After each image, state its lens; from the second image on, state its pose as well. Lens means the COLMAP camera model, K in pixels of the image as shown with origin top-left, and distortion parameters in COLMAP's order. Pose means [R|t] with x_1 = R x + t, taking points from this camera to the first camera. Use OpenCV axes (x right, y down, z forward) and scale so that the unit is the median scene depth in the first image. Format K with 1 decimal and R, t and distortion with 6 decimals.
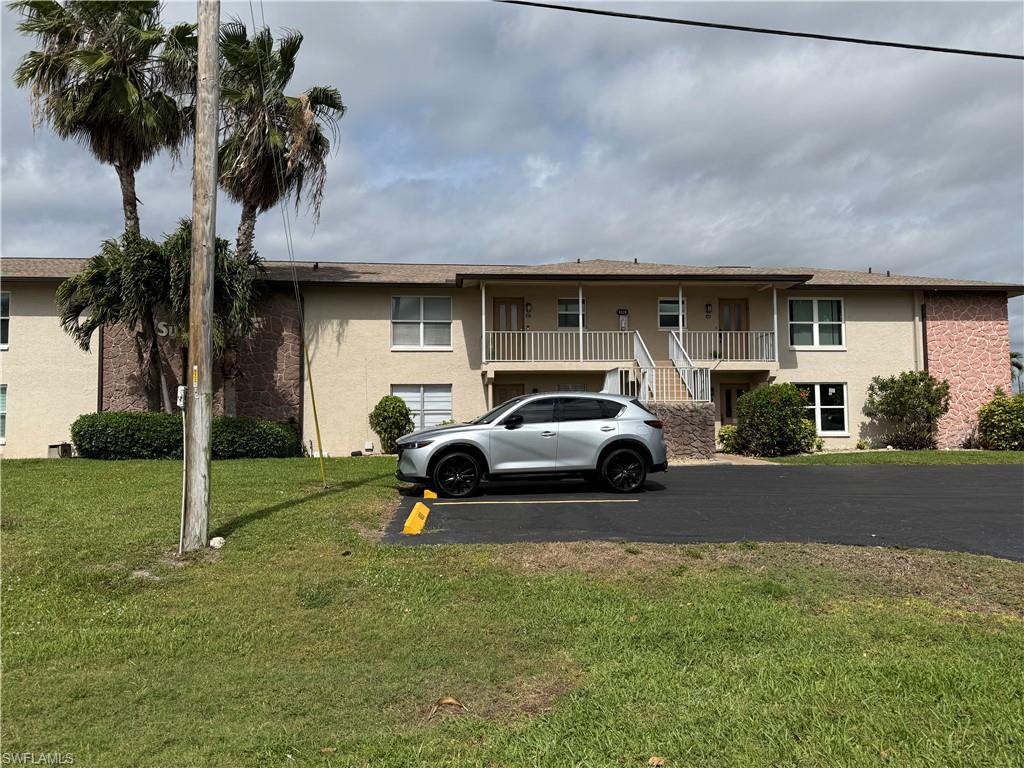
lens RADIAL K [[730.5, 0, 508.8], [0, 730.5, 383.5], [0, 0, 1]] dist [0.149373, -0.197582]
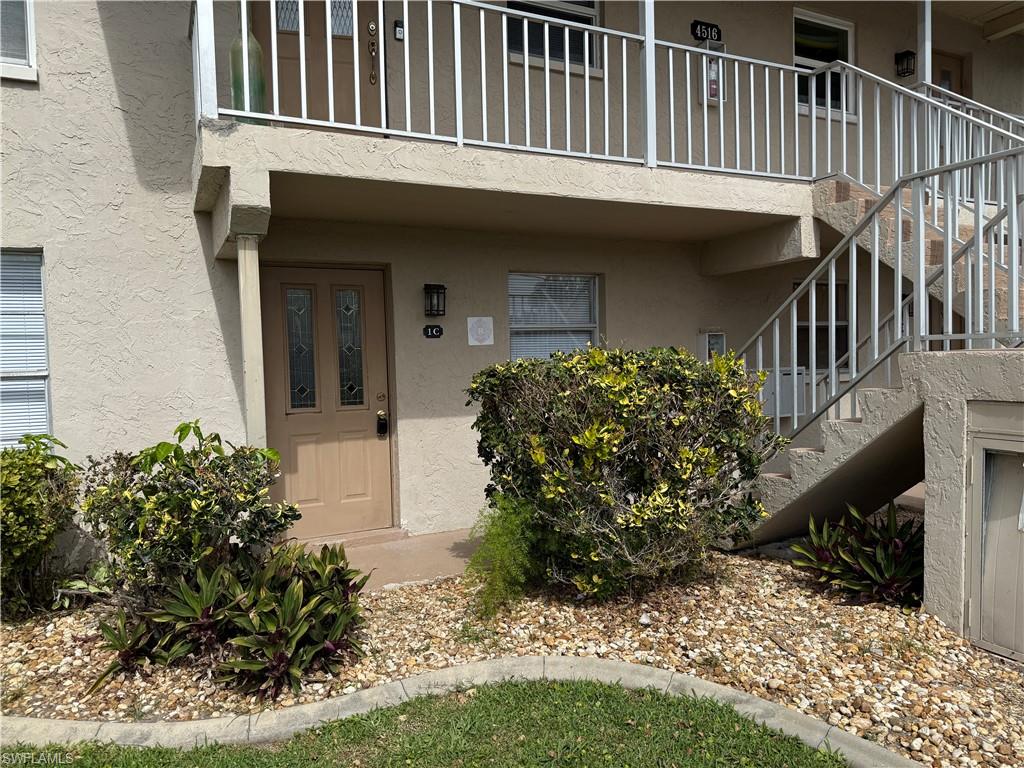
lens RADIAL K [[730.5, 0, 508.8], [0, 730.5, 383.5], [0, 0, 1]] dist [0.149373, -0.197582]
pose [[0.936402, -0.018964, 0.350417, -0.030473], [-0.004679, 0.997775, 0.066502, 0.024430], [-0.350898, -0.063913, 0.934230, 0.786221]]
